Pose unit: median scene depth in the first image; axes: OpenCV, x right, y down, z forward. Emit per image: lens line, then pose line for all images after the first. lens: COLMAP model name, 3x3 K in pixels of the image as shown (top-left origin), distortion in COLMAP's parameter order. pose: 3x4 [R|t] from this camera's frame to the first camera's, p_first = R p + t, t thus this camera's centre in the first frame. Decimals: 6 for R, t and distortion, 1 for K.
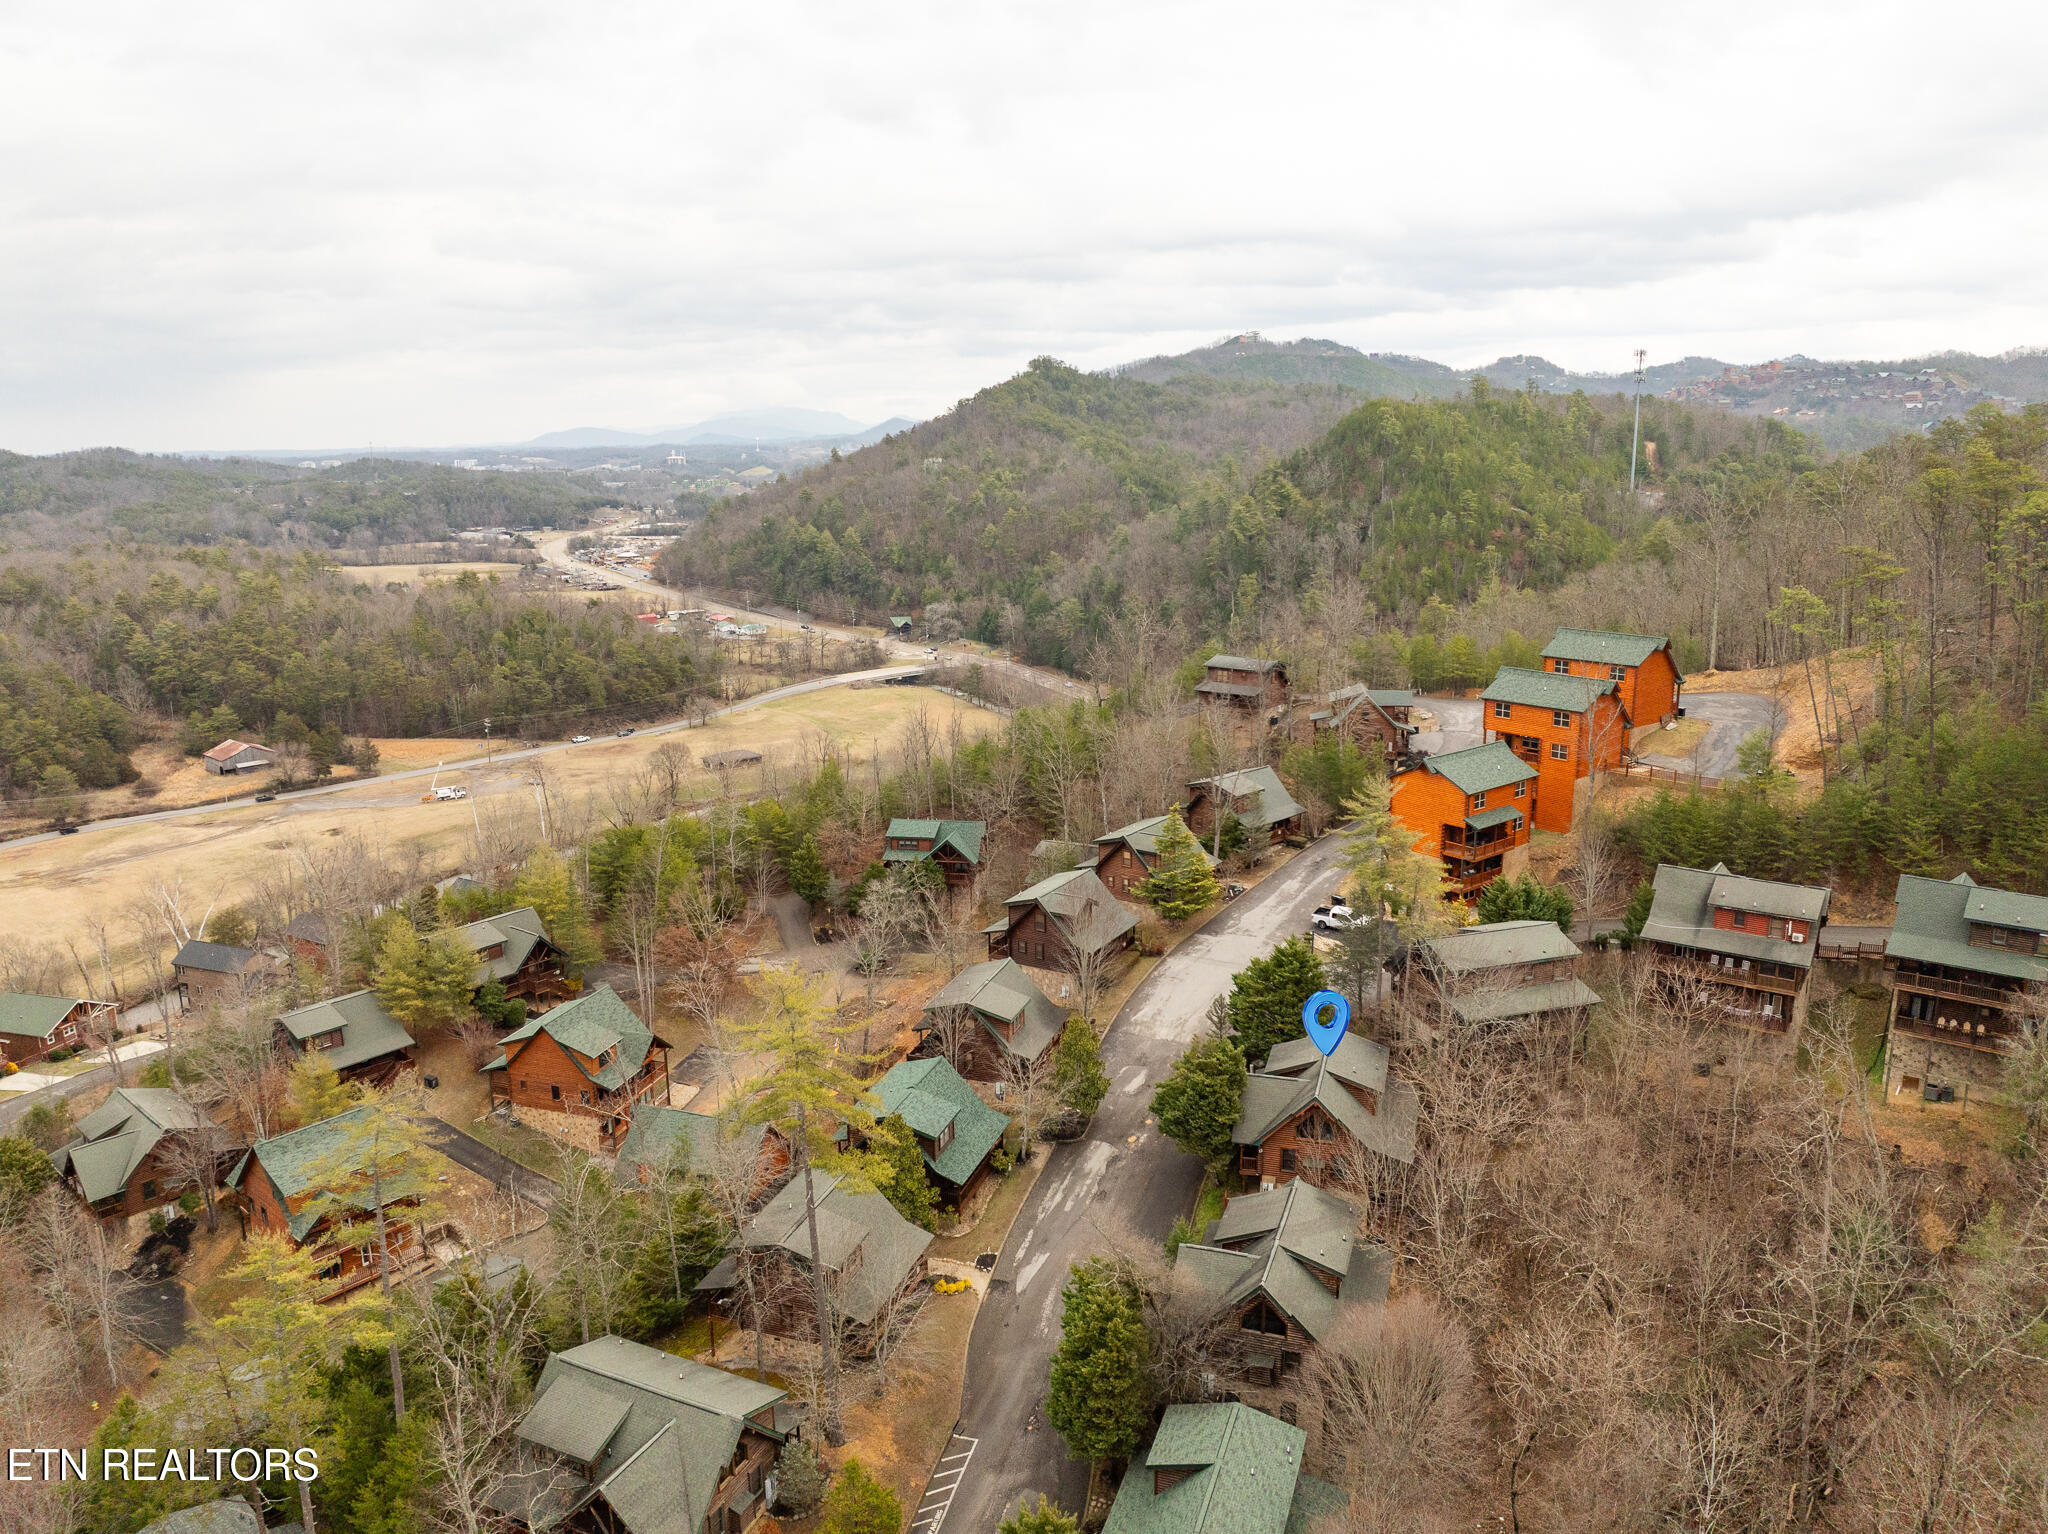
lens RADIAL K [[1424.9, 0, 1024.0], [0, 1424.9, 767.0], [0, 0, 1]] dist [-0.039781, 0.004204]
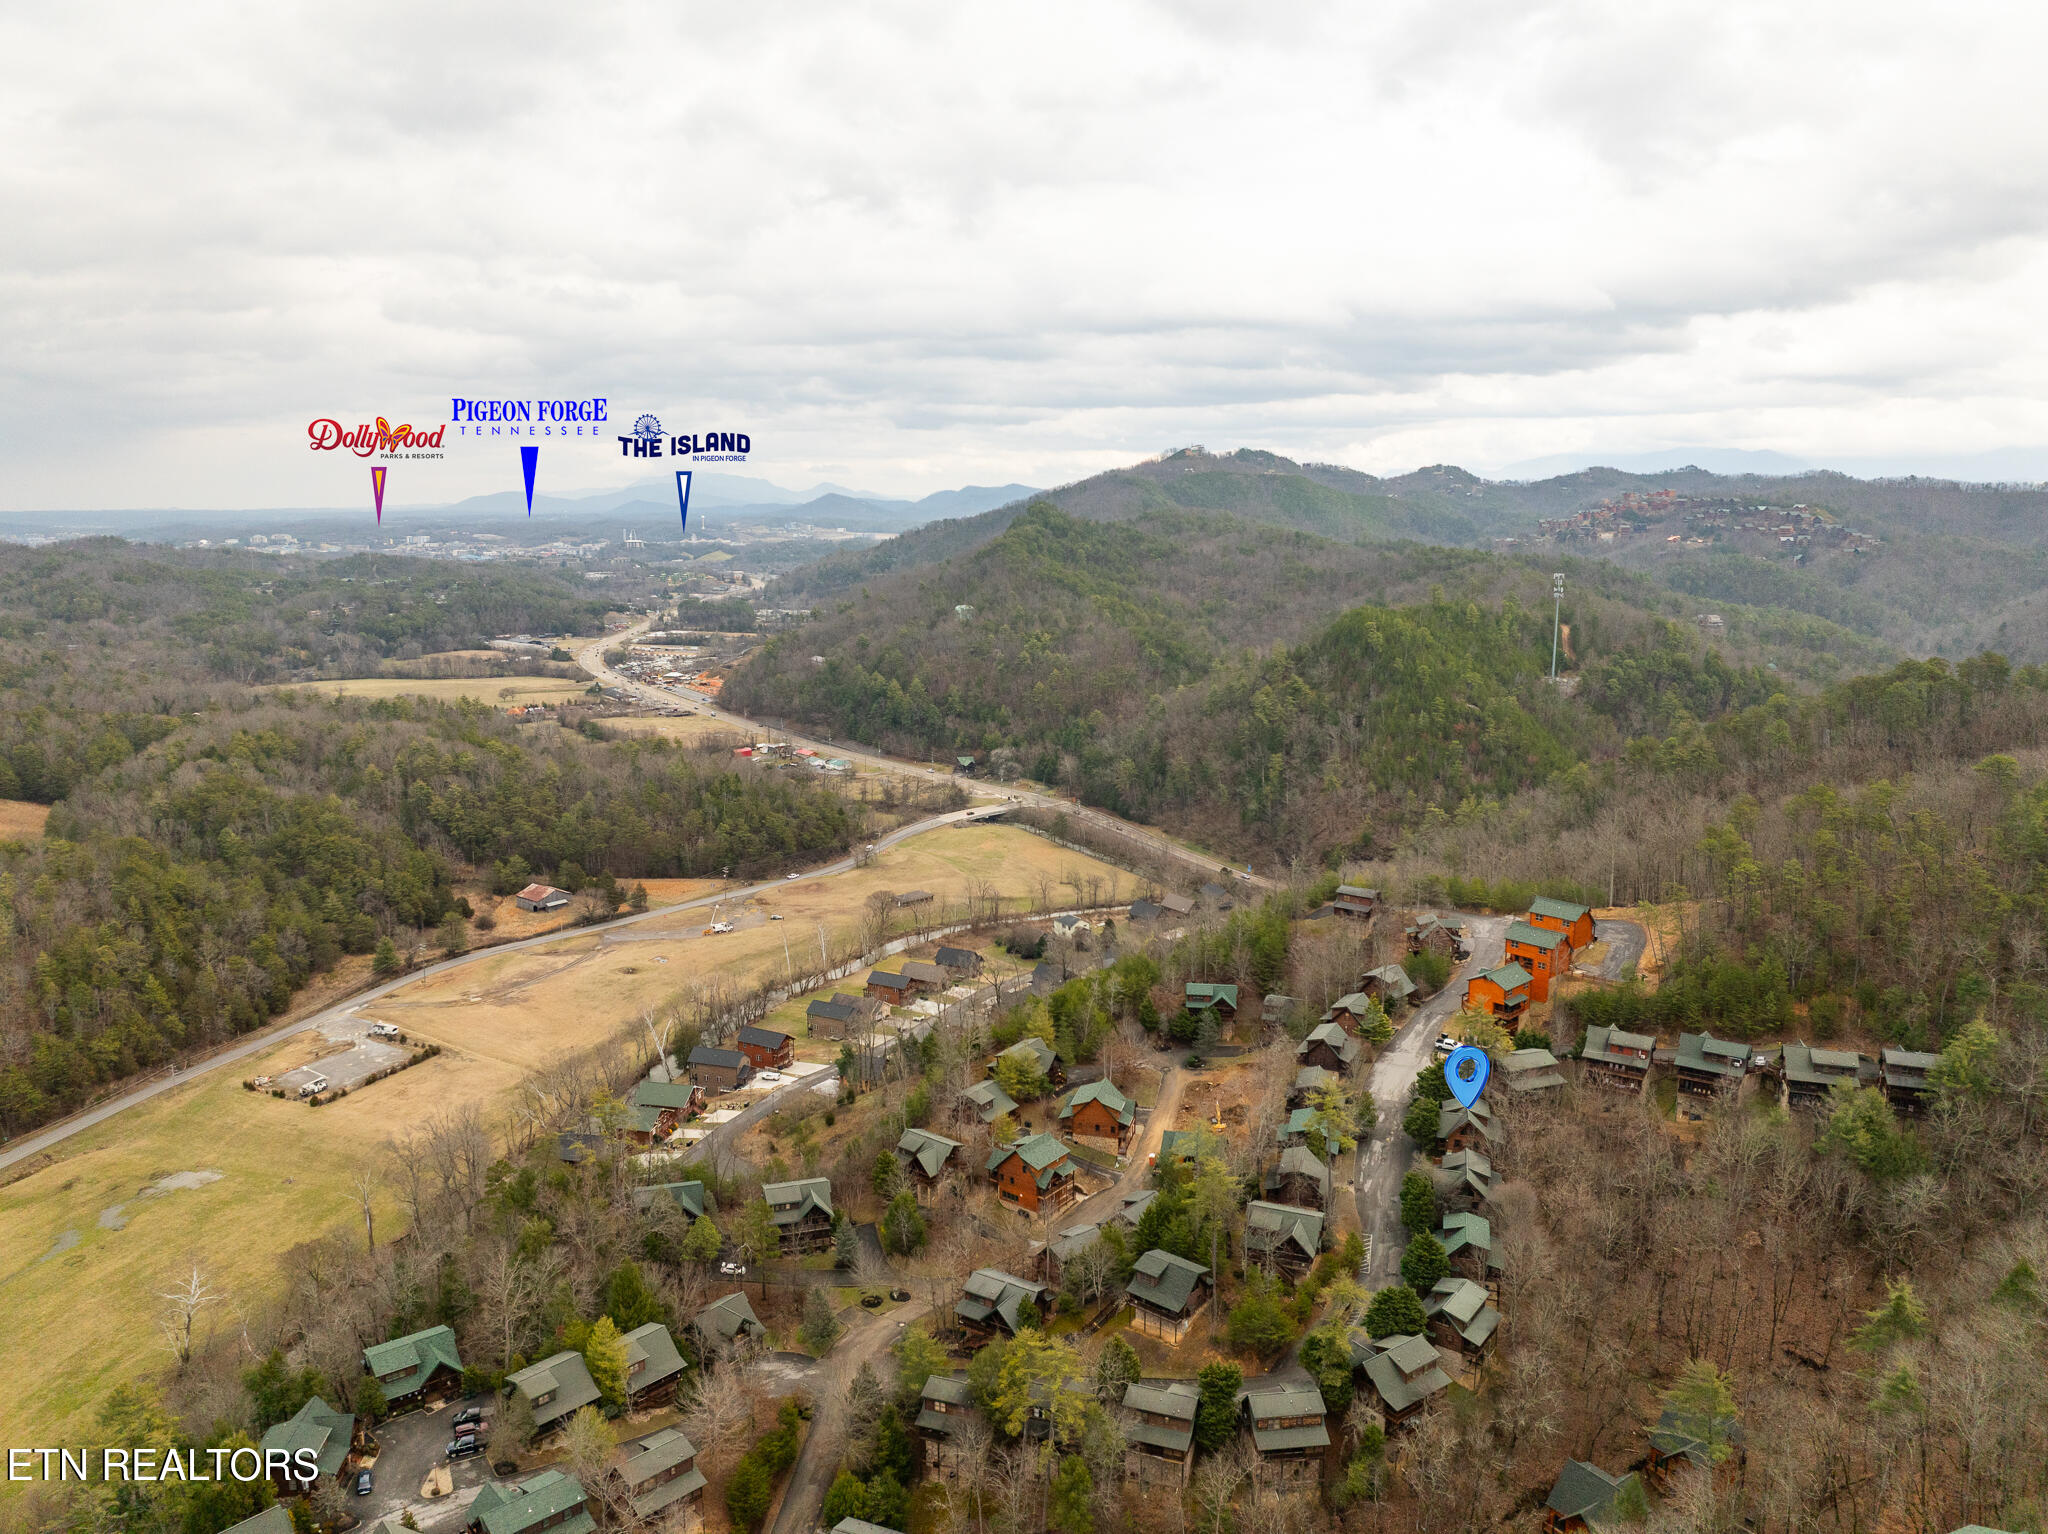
lens RADIAL K [[1418.6, 0, 1024.0], [0, 1418.6, 767.0], [0, 0, 1]] dist [-0.005215, -0.067562]
pose [[0.998491, 0.003860, 0.054786, -0.171724], [-0.001373, 0.998970, -0.045359, -0.068902], [-0.054904, 0.045215, 0.997467, -0.364919]]
